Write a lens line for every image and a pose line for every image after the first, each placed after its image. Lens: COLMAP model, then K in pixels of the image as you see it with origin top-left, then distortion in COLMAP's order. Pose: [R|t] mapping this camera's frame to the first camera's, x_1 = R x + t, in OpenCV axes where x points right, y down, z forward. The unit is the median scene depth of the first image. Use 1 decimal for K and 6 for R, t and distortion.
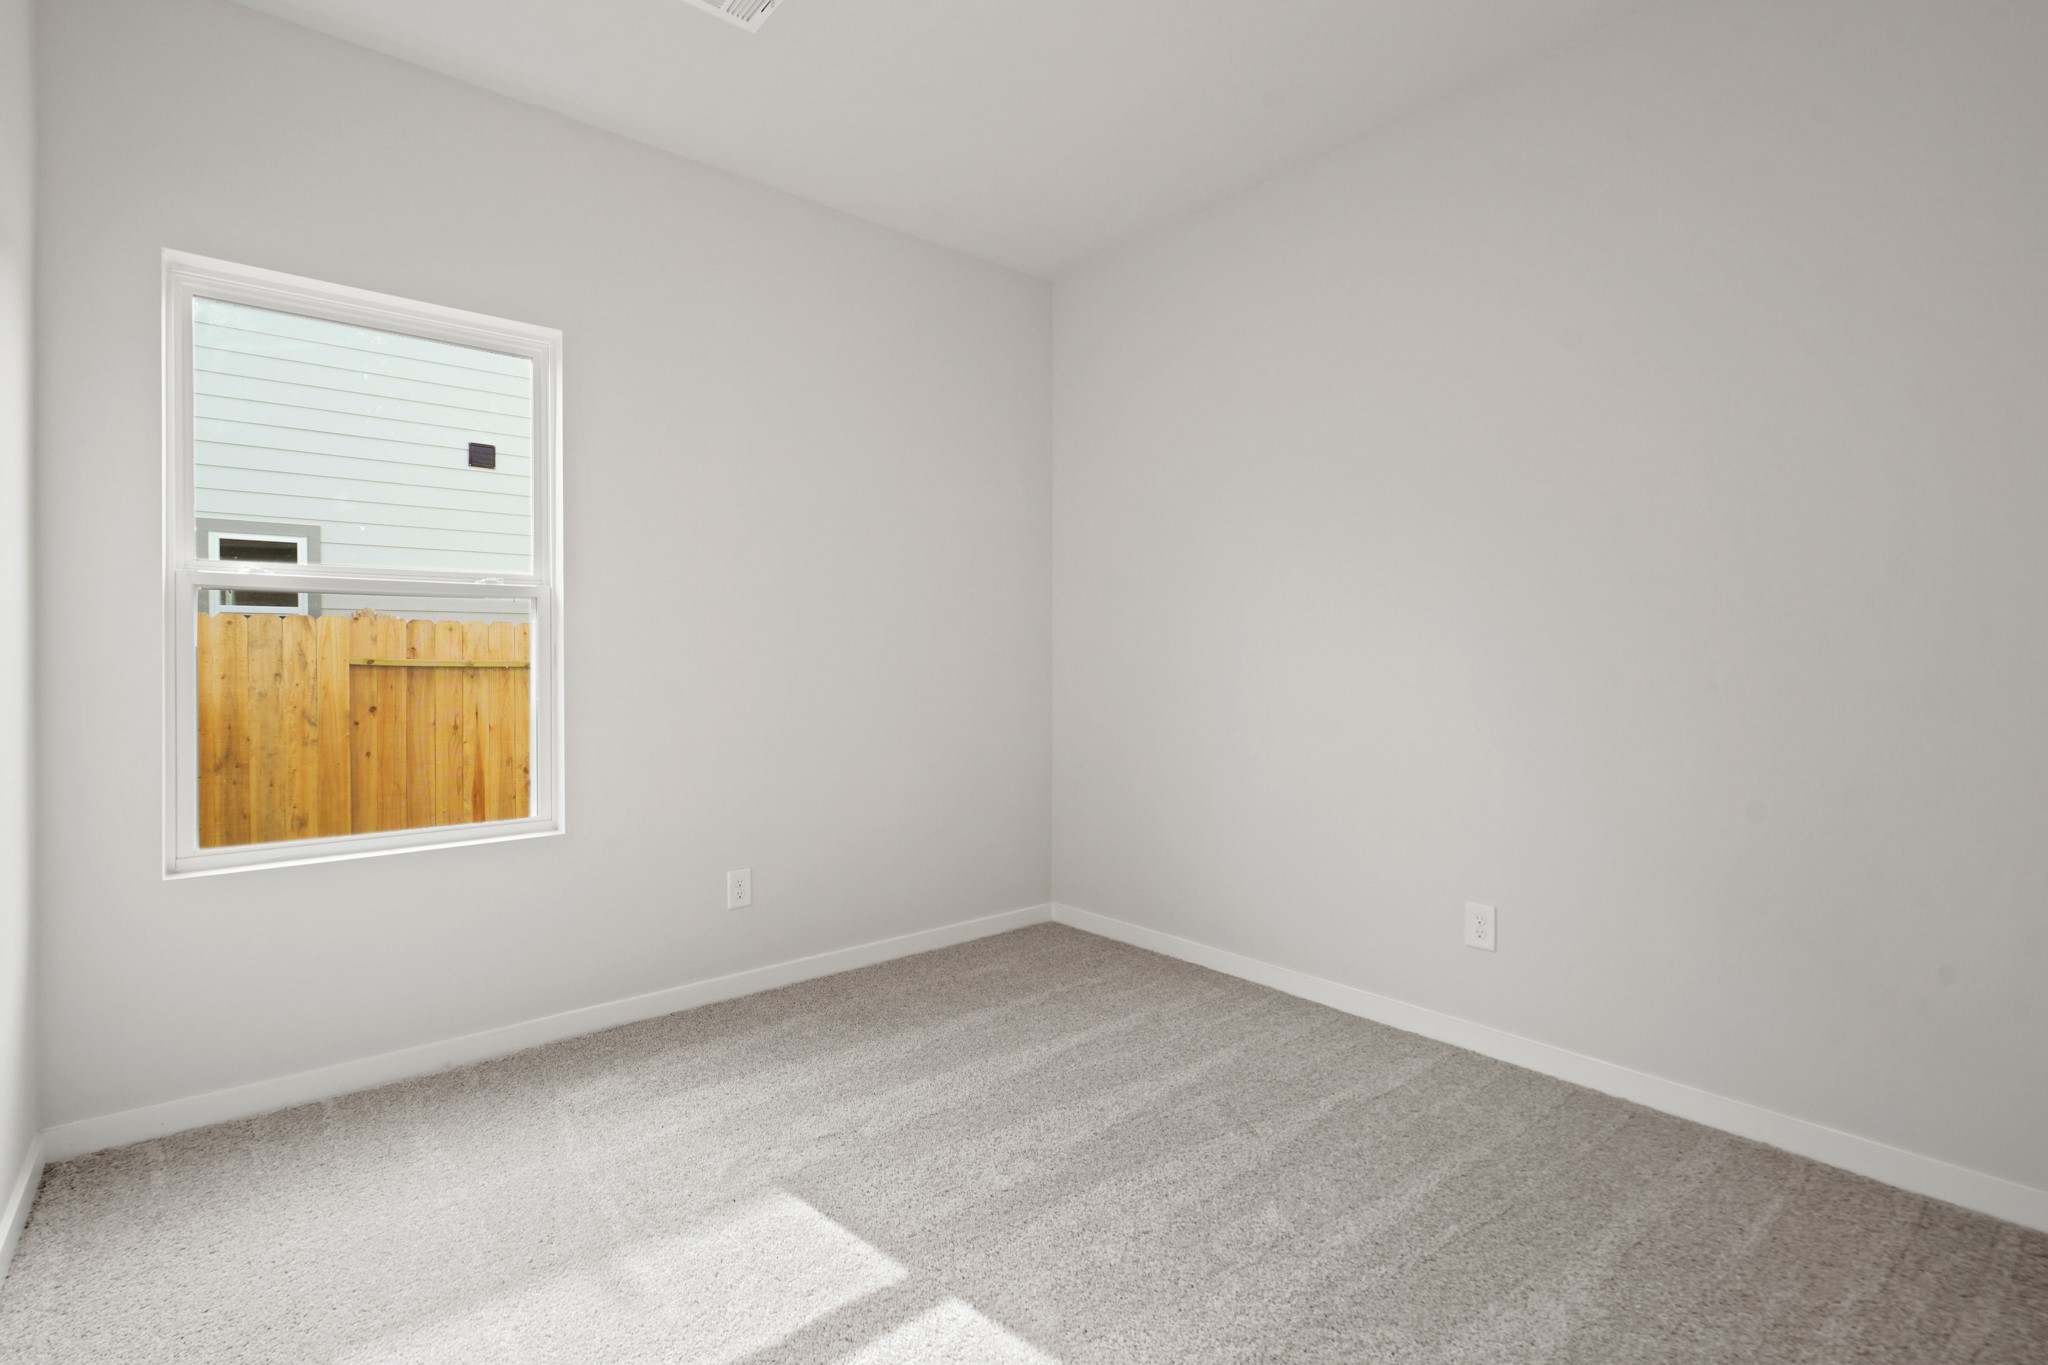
lens RADIAL K [[944.6, 0, 1013.2], [0, 944.6, 681.9], [0, 0, 1]] dist [-0.007894, 0.000779]
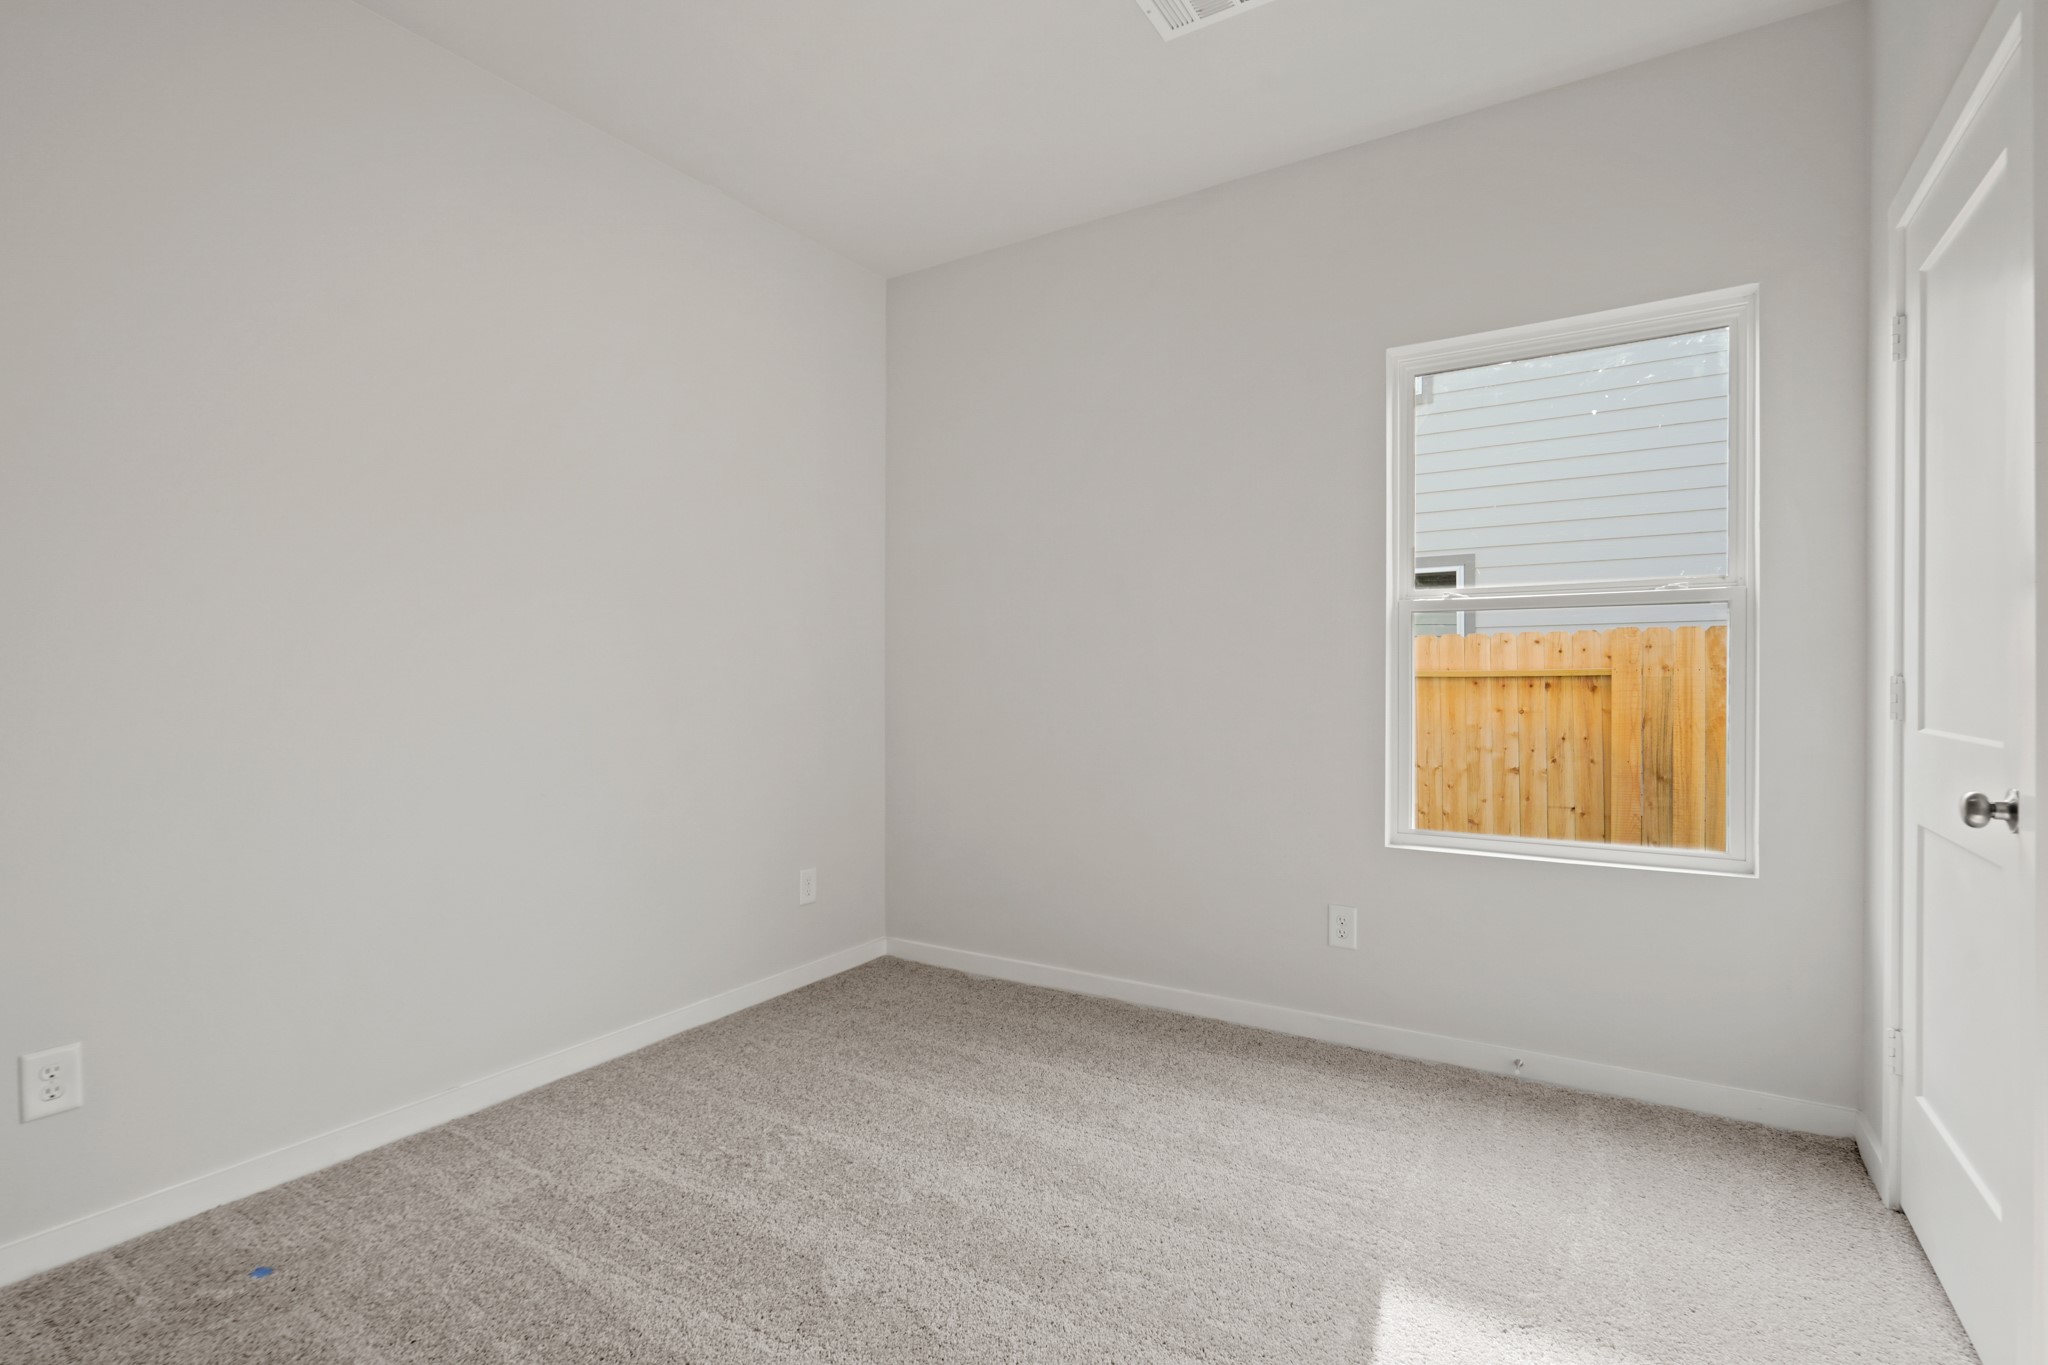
lens RADIAL K [[944.6, 0, 1013.2], [0, 944.6, 681.9], [0, 0, 1]] dist [-0.007894, 0.000779]
pose [[0.294504, 0.006735, -0.955627, 0.157458], [-0.019074, 0.999817, 0.001169, -0.003026], [0.955460, 0.017883, 0.294579, 0.142059]]
